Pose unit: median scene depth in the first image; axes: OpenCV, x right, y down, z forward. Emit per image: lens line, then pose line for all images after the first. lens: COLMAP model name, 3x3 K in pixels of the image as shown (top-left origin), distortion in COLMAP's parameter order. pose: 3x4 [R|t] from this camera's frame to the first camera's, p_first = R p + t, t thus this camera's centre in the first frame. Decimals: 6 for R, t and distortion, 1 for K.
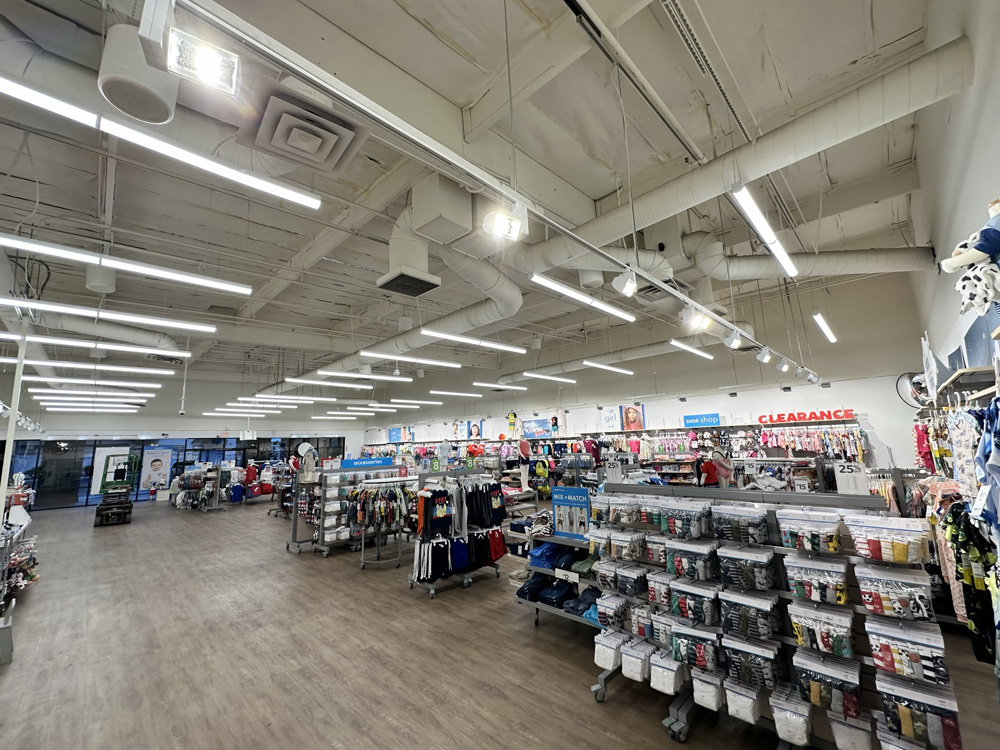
lens RADIAL K [[400.0, 0, 500.0], [0, 400.0, 375.0], [0, 0, 1]] dist [-0.000149, -0.000040]
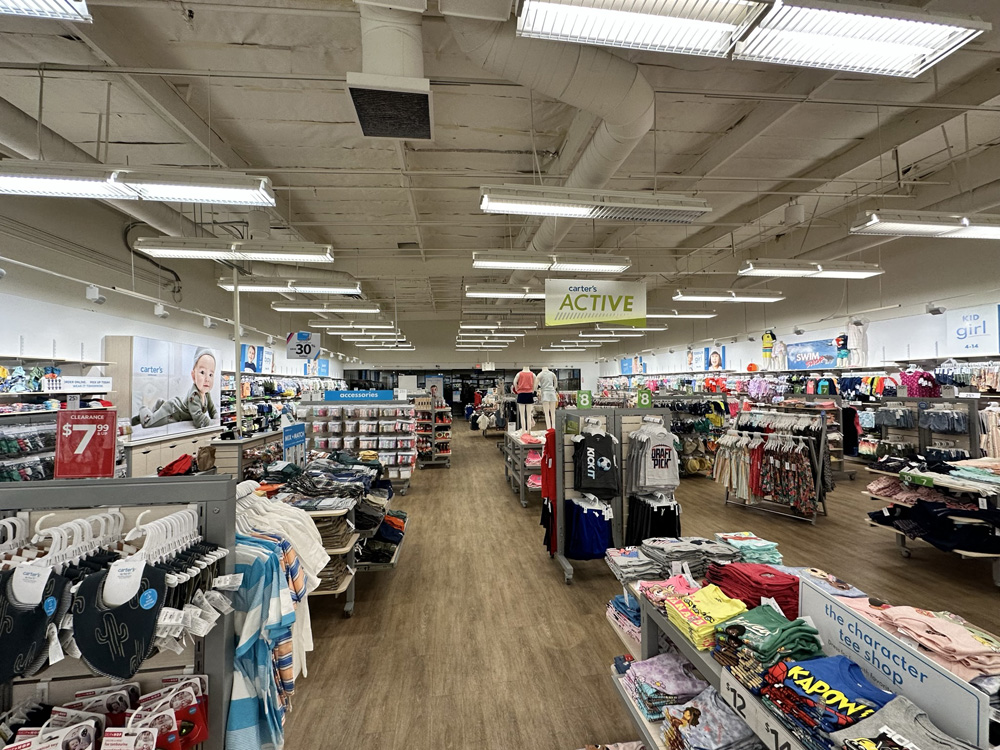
lens RADIAL K [[400.0, 0, 500.0], [0, 400.0, 375.0], [0, 0, 1]] dist [-0.000149, -0.000040]
pose [[0.789700, 0.010594, -0.613402, 0.121558], [0.090342, 0.986942, 0.133352, 0.043556], [0.606805, -0.160724, 0.778431, 0.230876]]
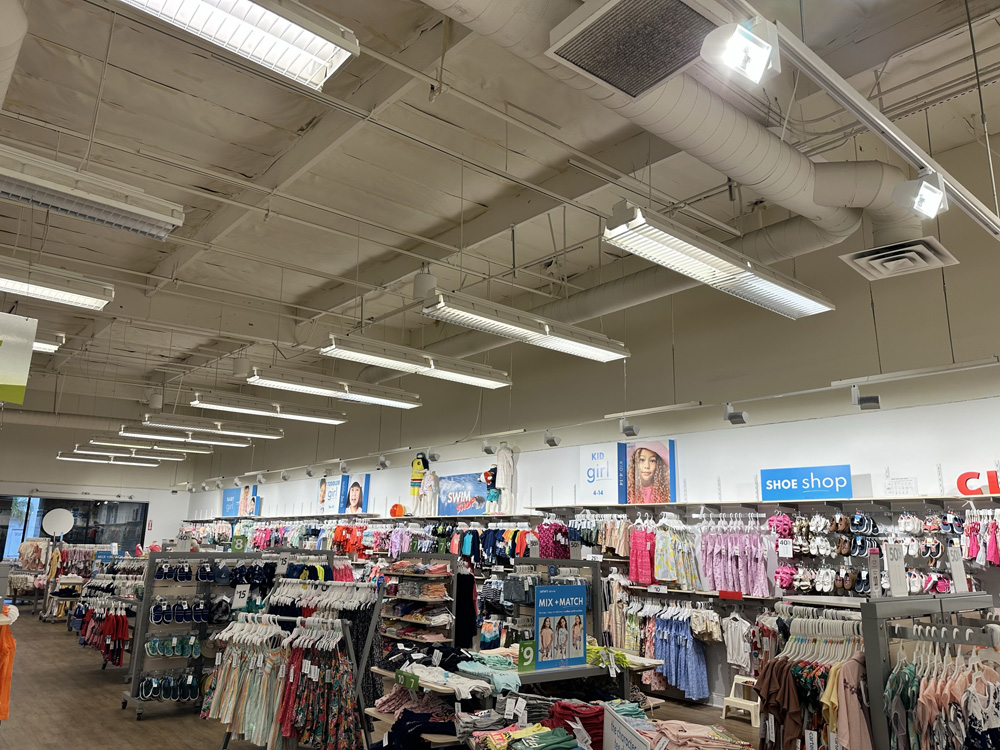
lens RADIAL K [[696.4, 0, 496.2], [0, 696.4, 379.0], [0, 0, 1]] dist [0.165992, -0.299493]
pose [[0.995009, 0.035263, -0.093349, 0.257675], [-0.040180, 0.997873, -0.051331, 0.058256], [0.091341, 0.054826, 0.994309, 0.291786]]
